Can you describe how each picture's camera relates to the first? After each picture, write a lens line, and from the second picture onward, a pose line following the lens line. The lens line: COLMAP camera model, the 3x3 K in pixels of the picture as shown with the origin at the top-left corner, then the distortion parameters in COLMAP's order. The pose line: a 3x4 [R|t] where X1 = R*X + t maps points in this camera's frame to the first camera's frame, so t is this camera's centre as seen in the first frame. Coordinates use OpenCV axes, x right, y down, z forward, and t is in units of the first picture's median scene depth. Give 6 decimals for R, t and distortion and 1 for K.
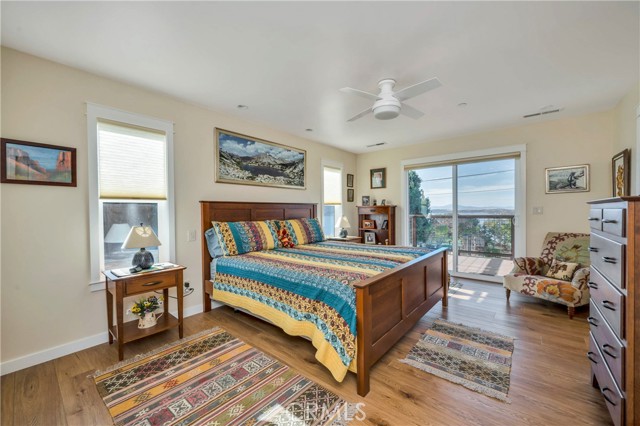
lens RADIAL K [[255.3, 0, 325.9], [0, 255.3, 211.9], [0, 0, 1]] dist [-0.001553, -0.000234]
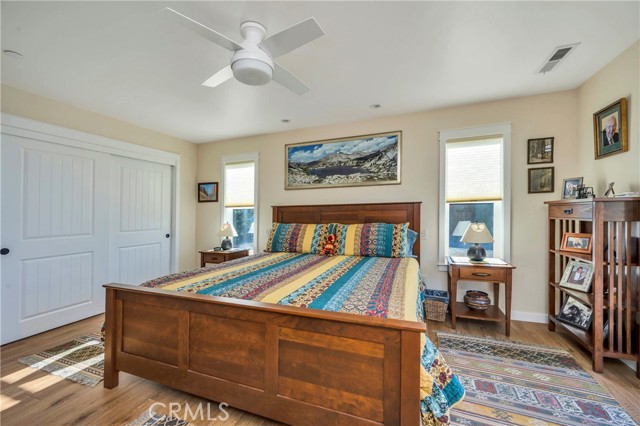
lens RADIAL K [[229.2, 0, 326.8], [0, 229.2, 211.8], [0, 0, 1]] dist [-0.010270, -0.000314]
pose [[0.343647, -0.001917, -0.939097, 0.570886], [0.006071, 0.999982, 0.000180, -0.010086], [0.939079, -0.005764, 0.343653, 0.705708]]
